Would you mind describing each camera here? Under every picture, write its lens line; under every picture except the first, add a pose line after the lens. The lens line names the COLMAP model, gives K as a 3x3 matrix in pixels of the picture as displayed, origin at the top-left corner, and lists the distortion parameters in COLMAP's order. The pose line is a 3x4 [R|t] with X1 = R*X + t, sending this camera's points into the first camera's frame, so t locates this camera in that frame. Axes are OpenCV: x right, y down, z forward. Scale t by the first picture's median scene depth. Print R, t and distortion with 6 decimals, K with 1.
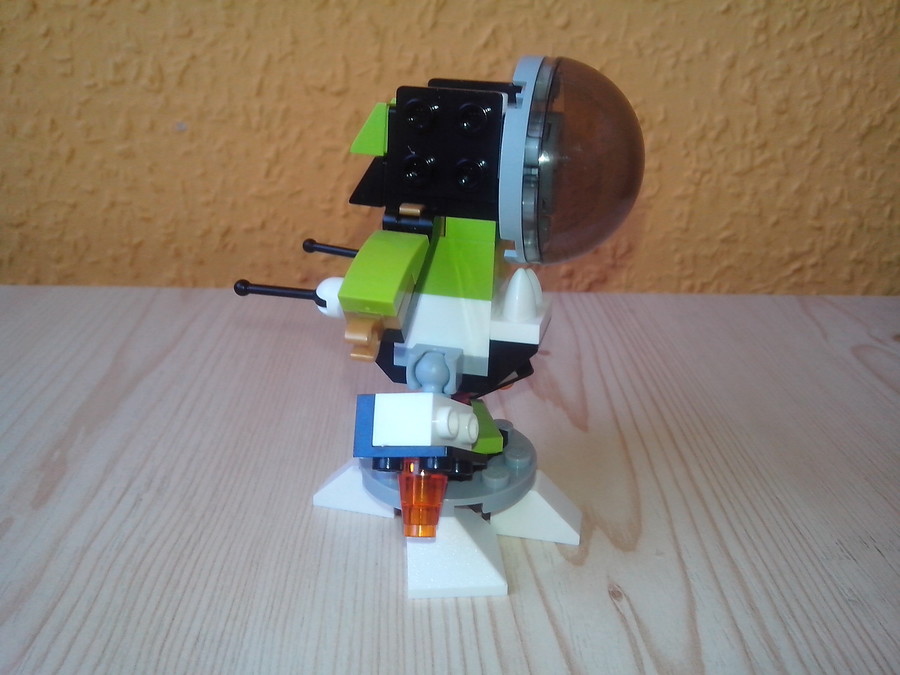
lens RADIAL K [[901.2, 0, 450.0], [0, 901.2, 308.9], [0, 0, 1]] dist [-0.027805, 0.000000]
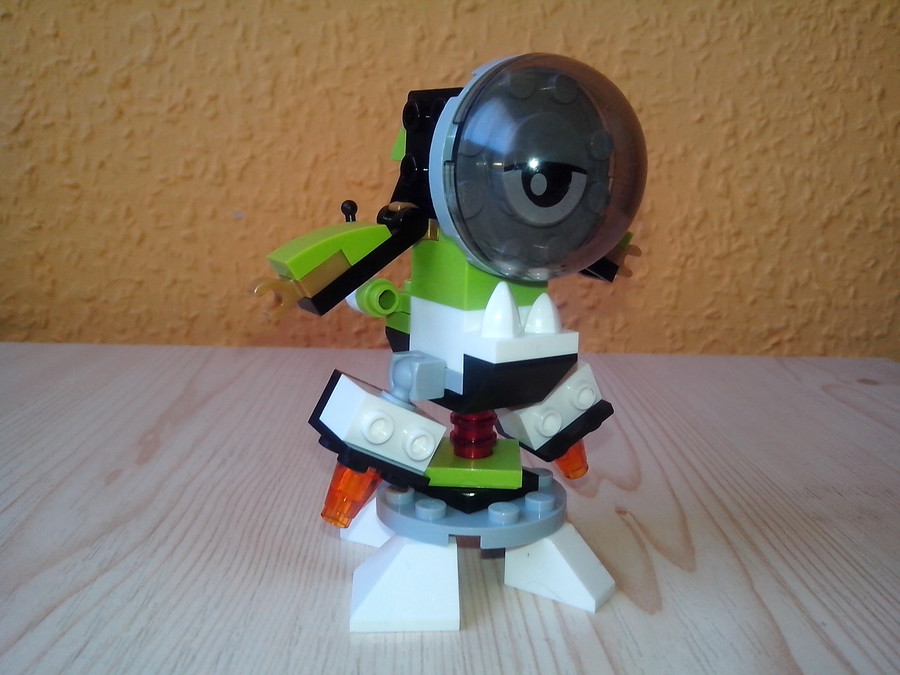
lens RADIAL K [[901.2, 0, 441.3], [0, 901.2, 311.0], [0, 0, 1]] dist [-0.027805, 0.000000]
pose [[0.999971, 0.000333, -0.007558, -0.044602], [-0.001697, 0.983446, -0.181192, 0.227284], [0.007373, 0.181199, 0.983419, -0.221221]]
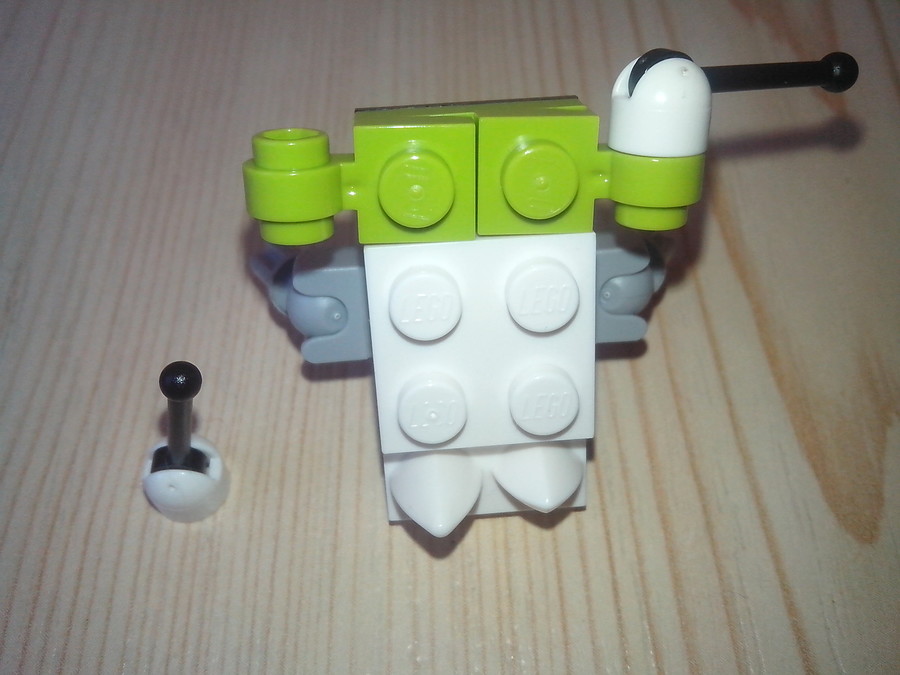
lens RADIAL K [[901.2, 0, 445.7], [0, 901.2, 316.1], [0, 0, 1]] dist [-0.027805, 0.000000]
pose [[0.999372, 0.002736, -0.035323, -0.060282], [0.019446, 0.791053, 0.611438, -0.096916], [0.029615, -0.611741, 0.790503, 0.605137]]
